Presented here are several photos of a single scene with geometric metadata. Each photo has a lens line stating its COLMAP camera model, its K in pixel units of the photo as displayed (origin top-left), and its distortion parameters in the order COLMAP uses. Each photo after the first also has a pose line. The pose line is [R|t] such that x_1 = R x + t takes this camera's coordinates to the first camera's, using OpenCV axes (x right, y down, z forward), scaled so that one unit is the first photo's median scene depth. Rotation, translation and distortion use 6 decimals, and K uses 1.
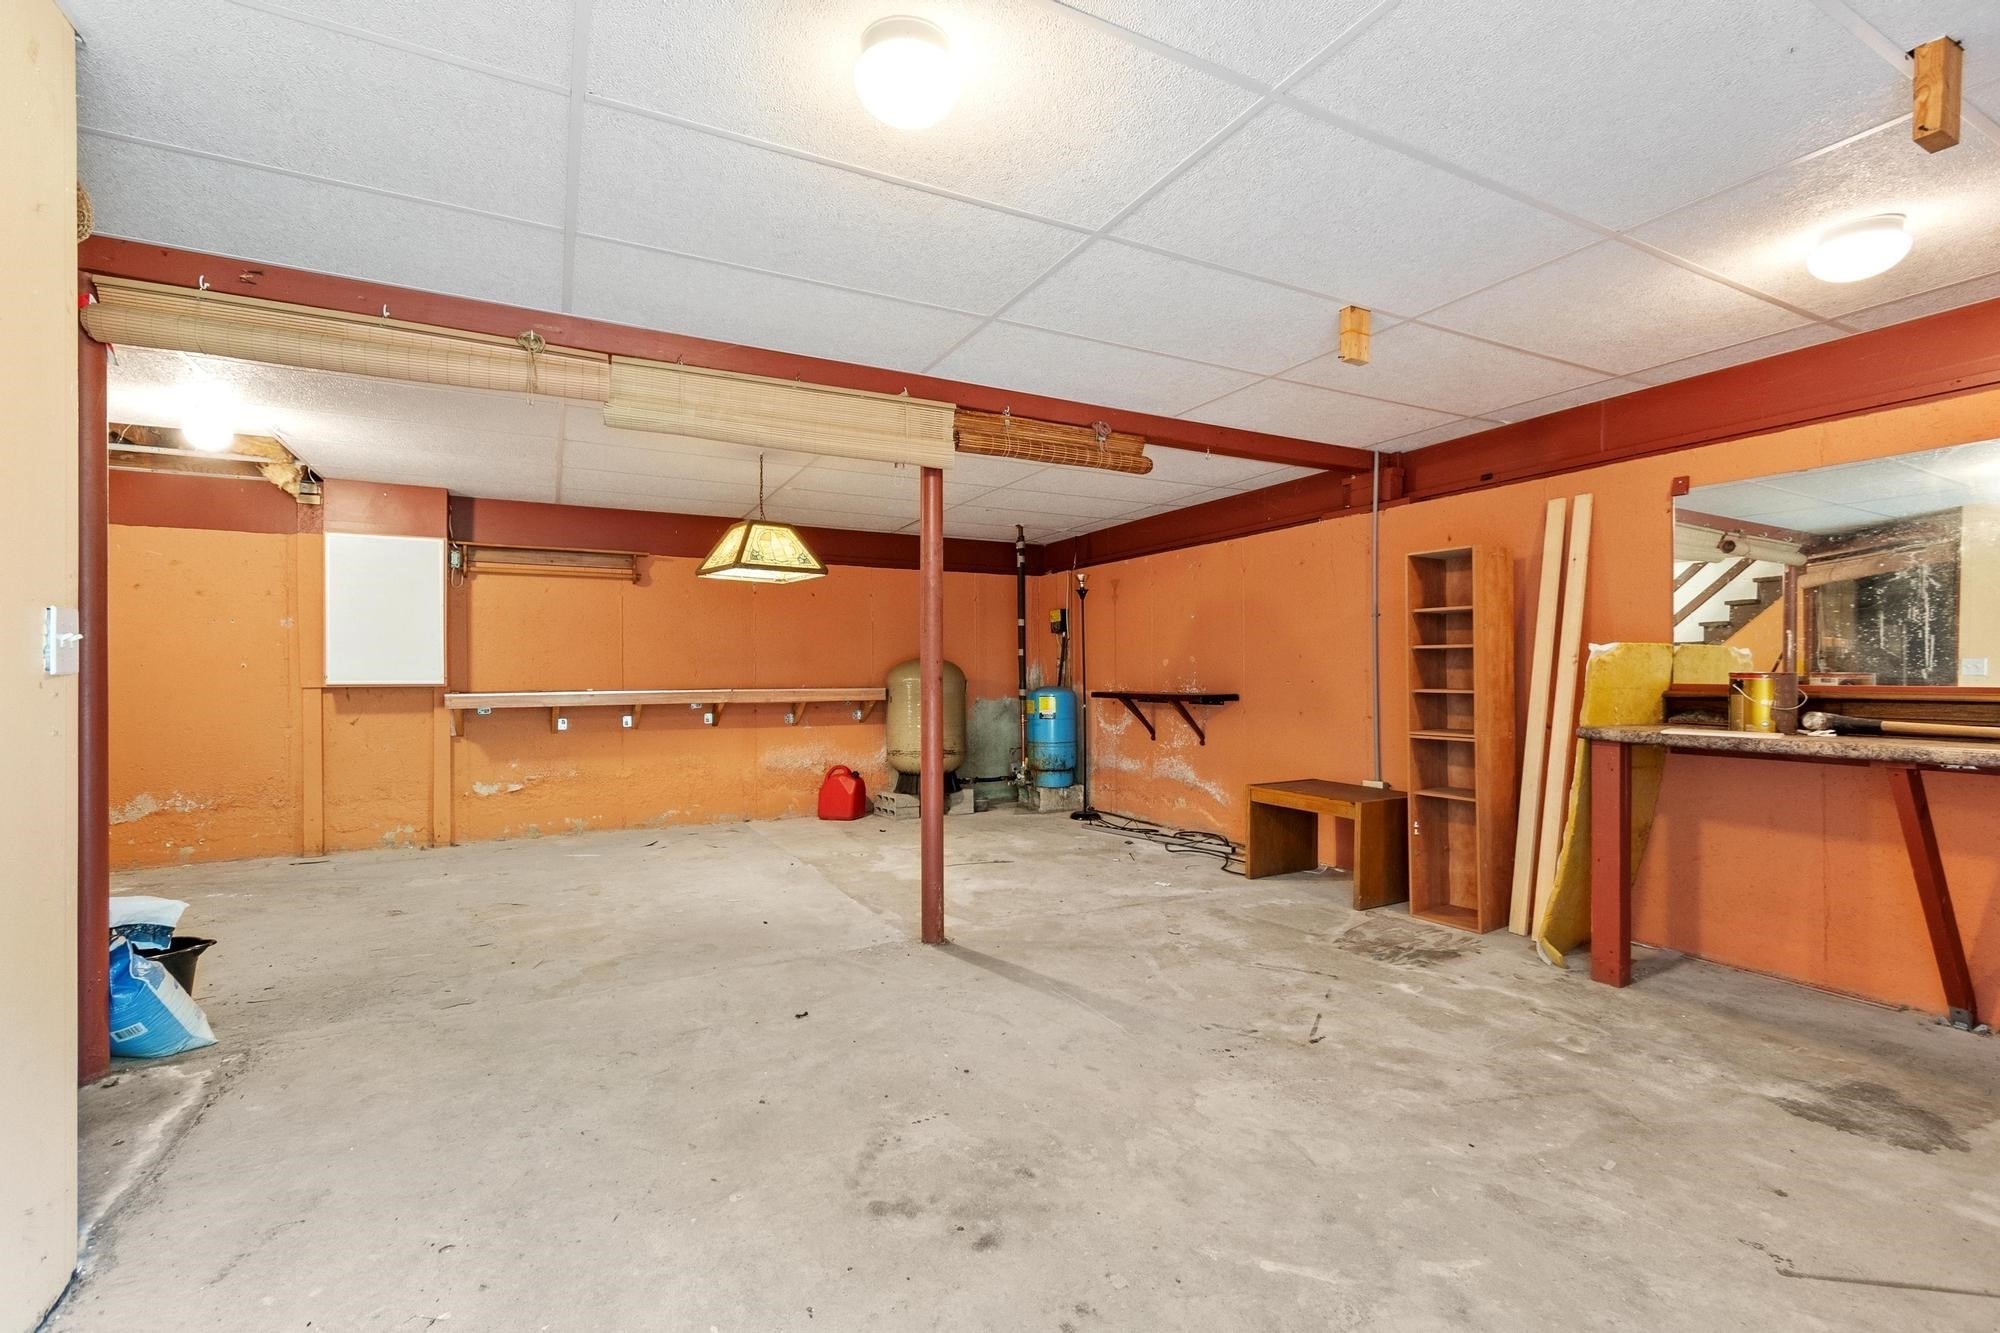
lens RADIAL K [[879.3, 0, 1000.0], [0, 879.3, 673.3], [0, 0, 1]] dist [-0.001809, -0.000013]
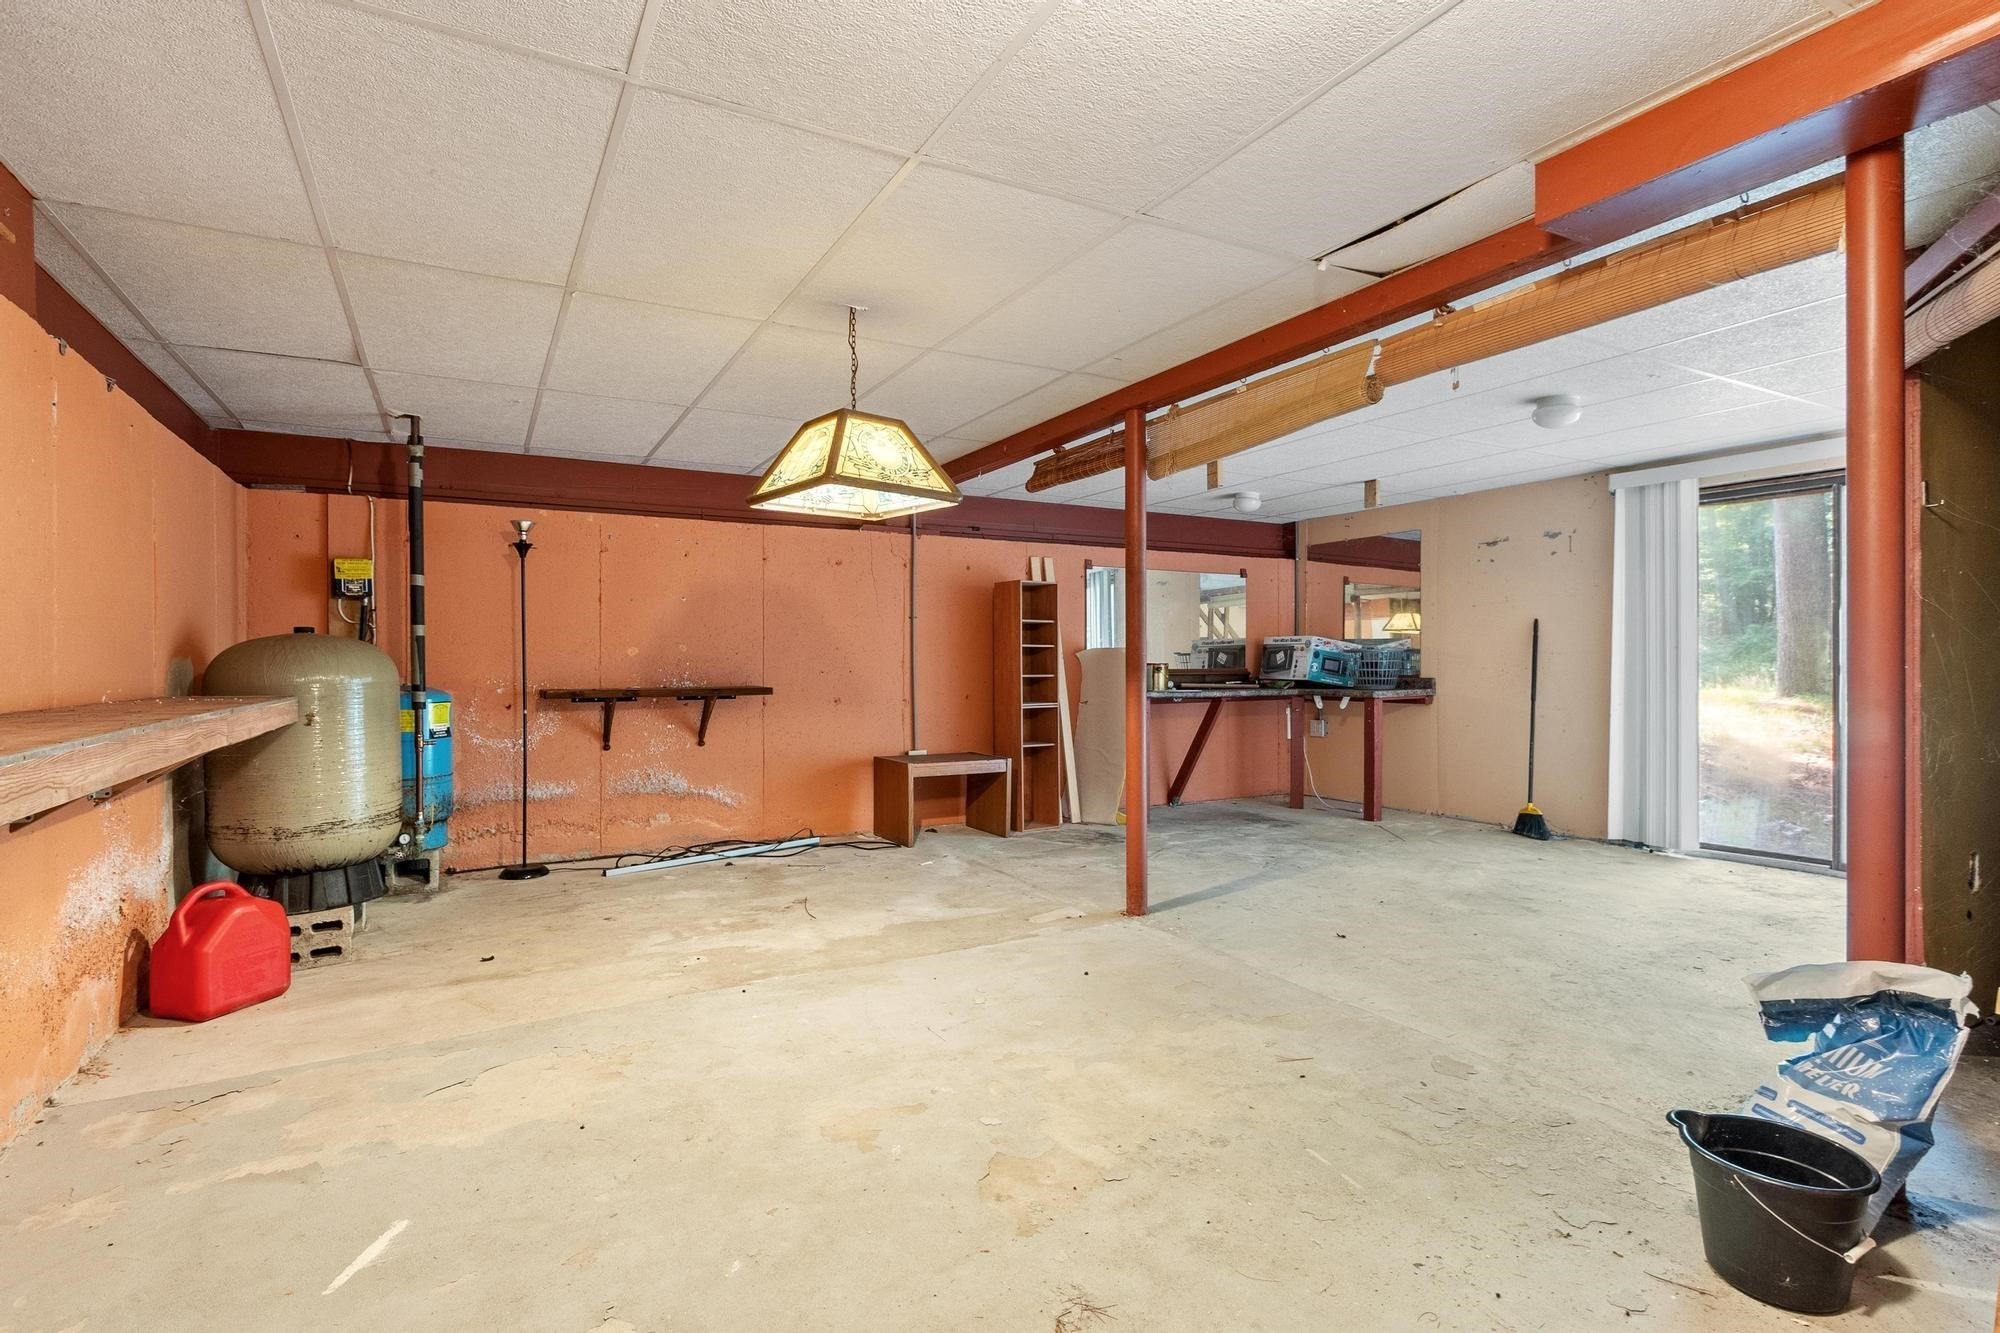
lens RADIAL K [[976.6, 0, 1000.0], [0, 976.6, 666.5], [0, 0, 1]] dist [0.002069, -0.000075]
pose [[-0.032534, -0.001660, 0.999469, -1.053093], [0.002650, 0.999995, 0.001747, 0.001238], [-0.999467, 0.002705, -0.032529, 1.007769]]
